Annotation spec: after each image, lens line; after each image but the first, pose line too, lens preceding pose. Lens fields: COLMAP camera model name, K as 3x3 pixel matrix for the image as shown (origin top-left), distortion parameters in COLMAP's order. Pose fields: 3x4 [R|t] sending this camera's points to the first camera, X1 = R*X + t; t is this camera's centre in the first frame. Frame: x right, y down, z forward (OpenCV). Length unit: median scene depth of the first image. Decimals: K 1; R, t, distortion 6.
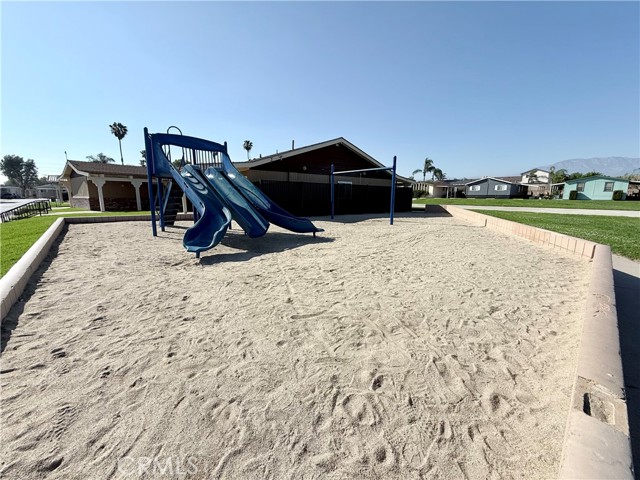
lens RADIAL K [[253.7, 0, 320.0], [0, 253.7, 240.0], [0, 0, 1]] dist [-0.000751, -0.000020]
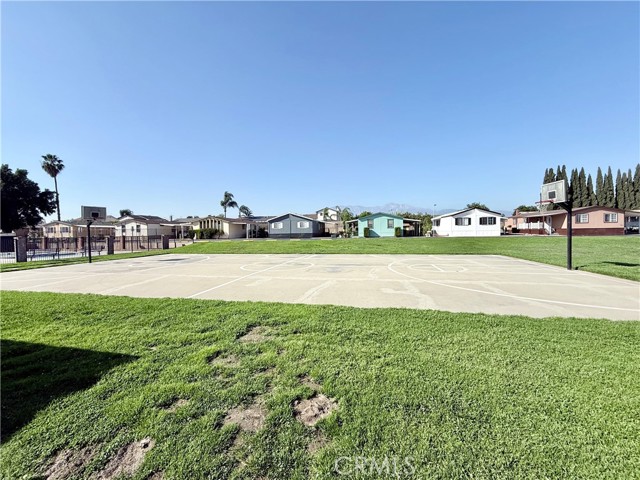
lens RADIAL K [[253.7, 0, 320.0], [0, 253.7, 240.0], [0, 0, 1]] dist [-0.000751, -0.000020]
pose [[0.773740, -0.037215, 0.632409, 0.176943], [0.129399, 0.986510, -0.100265, -0.051773], [-0.620147, 0.159413, 0.768118, 0.259899]]
